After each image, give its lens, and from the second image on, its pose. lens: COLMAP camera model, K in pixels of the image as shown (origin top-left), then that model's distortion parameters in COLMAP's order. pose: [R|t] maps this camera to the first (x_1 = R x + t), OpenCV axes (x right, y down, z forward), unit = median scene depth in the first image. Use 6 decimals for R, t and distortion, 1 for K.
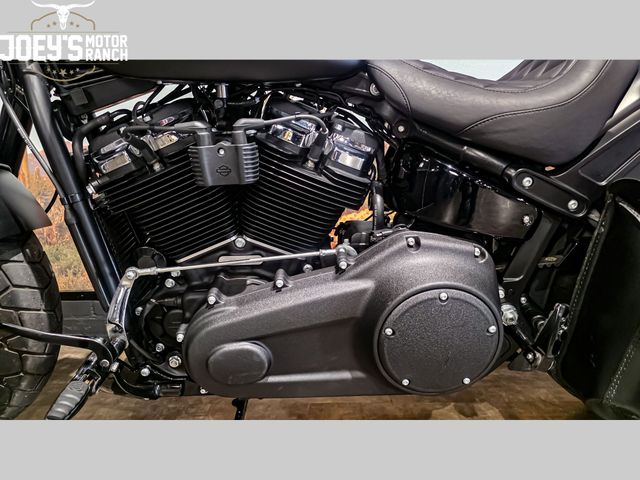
lens RADIAL K [[429.0, 0, 320.0], [0, 429.0, 240.0], [0, 0, 1]] dist [0.009965, 0.000826]
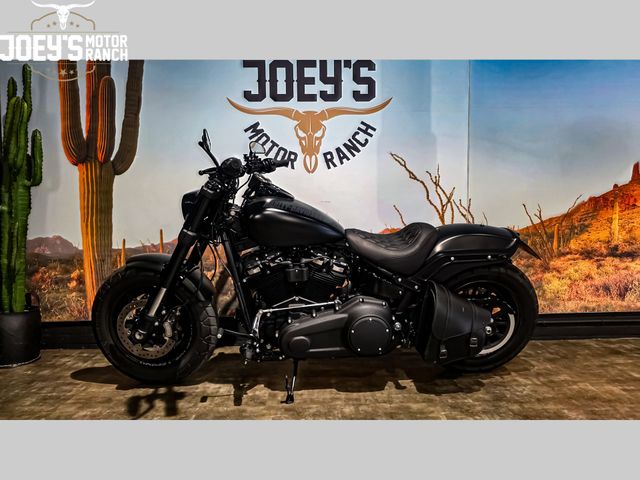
lens RADIAL K [[429.0, 0, 320.0], [0, 429.0, 240.0], [0, 0, 1]] dist [0.009965, 0.000826]
pose [[0.999035, 0.003381, 0.043790, -0.179631], [-0.000910, 0.998412, -0.056321, -0.228112], [-0.043911, 0.056227, 0.997452, -1.802486]]
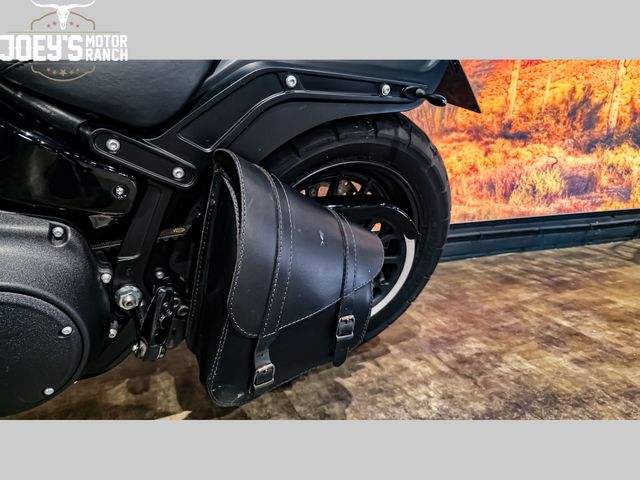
lens RADIAL K [[425.8, 0, 320.0], [0, 425.8, 240.0], [0, 0, 1]] dist [0.009462, 0.000105]
pose [[0.890955, -0.064645, 0.449467, 0.432997], [-0.003832, 0.988709, 0.149798, -0.076312], [-0.454076, -0.135185, 0.880647, 0.087464]]
